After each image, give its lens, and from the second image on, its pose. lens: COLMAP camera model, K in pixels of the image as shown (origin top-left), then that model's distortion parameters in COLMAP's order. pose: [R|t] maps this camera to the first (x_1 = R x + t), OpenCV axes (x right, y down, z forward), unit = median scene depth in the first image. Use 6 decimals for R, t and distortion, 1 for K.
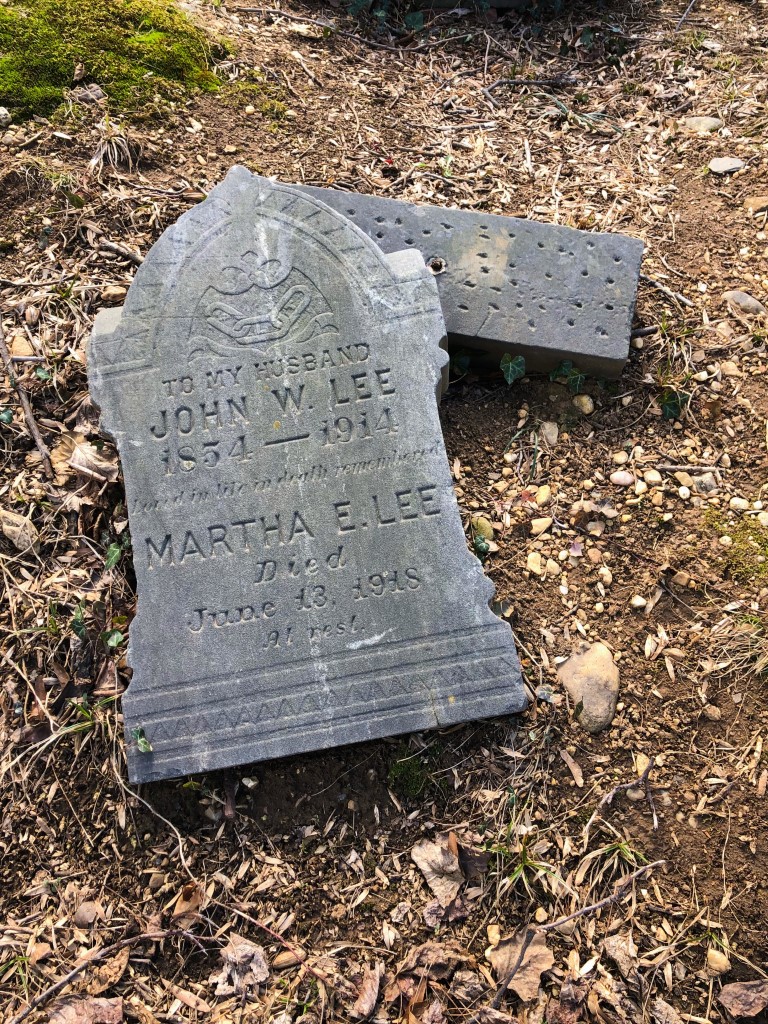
lens RADIAL K [[843.8, 0, 384.3], [0, 843.8, 510.8], [0, 0, 1]] dist [0.008072, -0.000259]
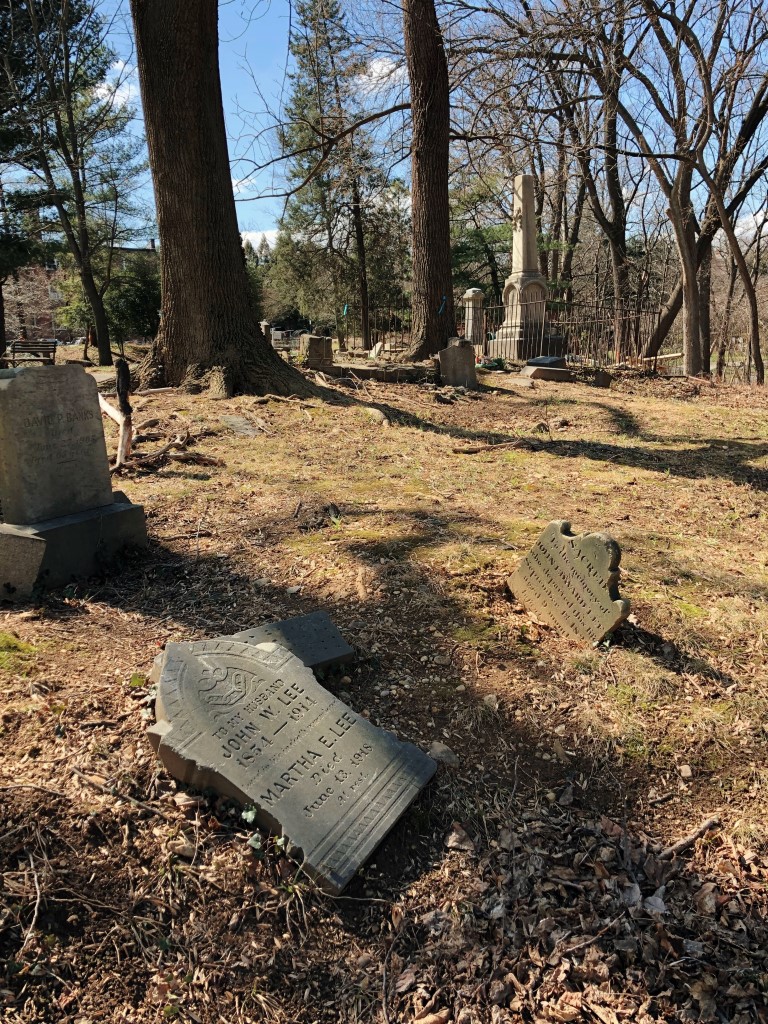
lens RADIAL K [[843.8, 0, 384.6], [0, 843.8, 512.3], [0, 0, 1]] dist [0.008072, -0.000259]
pose [[0.652241, -0.236134, 0.720293, -1.406129], [0.594566, 0.748794, -0.292915, 0.296276], [-0.470184, 0.619313, 0.628791, -0.813080]]
